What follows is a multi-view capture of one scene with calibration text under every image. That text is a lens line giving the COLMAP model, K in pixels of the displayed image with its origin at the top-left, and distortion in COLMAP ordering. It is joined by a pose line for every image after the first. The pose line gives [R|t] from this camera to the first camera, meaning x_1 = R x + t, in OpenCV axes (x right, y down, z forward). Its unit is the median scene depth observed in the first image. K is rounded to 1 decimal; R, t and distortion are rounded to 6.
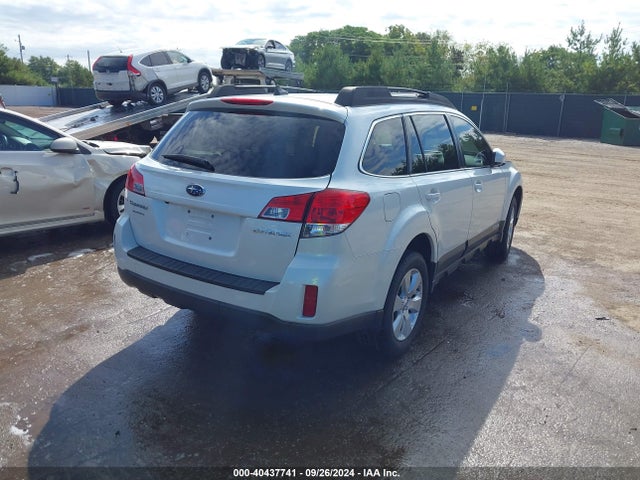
lens RADIAL K [[479.6, 0, 320.0], [0, 479.6, 240.0], [0, 0, 1]] dist [-0.003999, 0.000281]
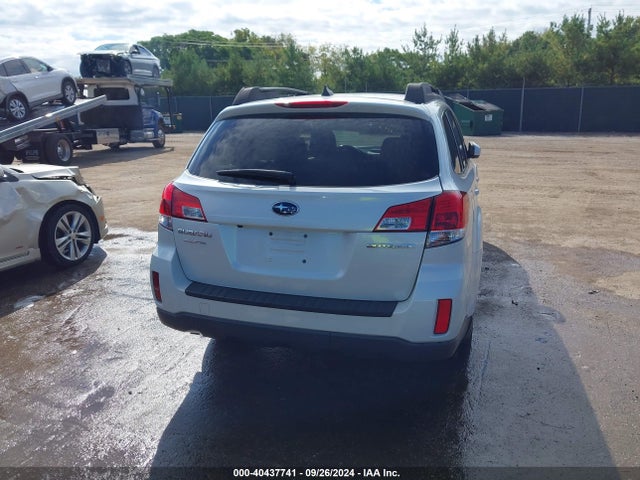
lens RADIAL K [[490.5, 0, 320.0], [0, 490.5, 240.0], [0, 0, 1]] dist [-0.002274, 0.007173]
pose [[0.963828, -0.112809, 0.241475, -0.186609], [0.116266, 0.993218, -0.000069, -0.017804], [-0.239829, 0.028142, 0.970407, 0.059714]]
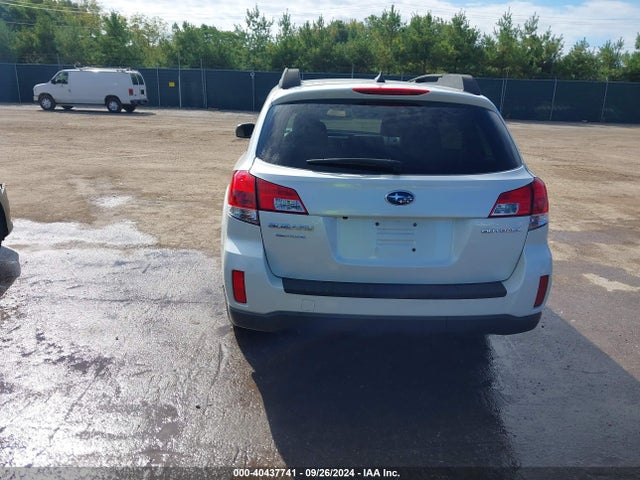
lens RADIAL K [[475.6, 0, 320.0], [0, 475.6, 240.0], [0, 0, 1]] dist [0.007628, 0.003306]
pose [[0.823290, -0.179223, 0.538584, -0.378201], [0.152696, 0.983796, 0.093961, -0.058617], [-0.546697, 0.004883, 0.837316, 0.165620]]
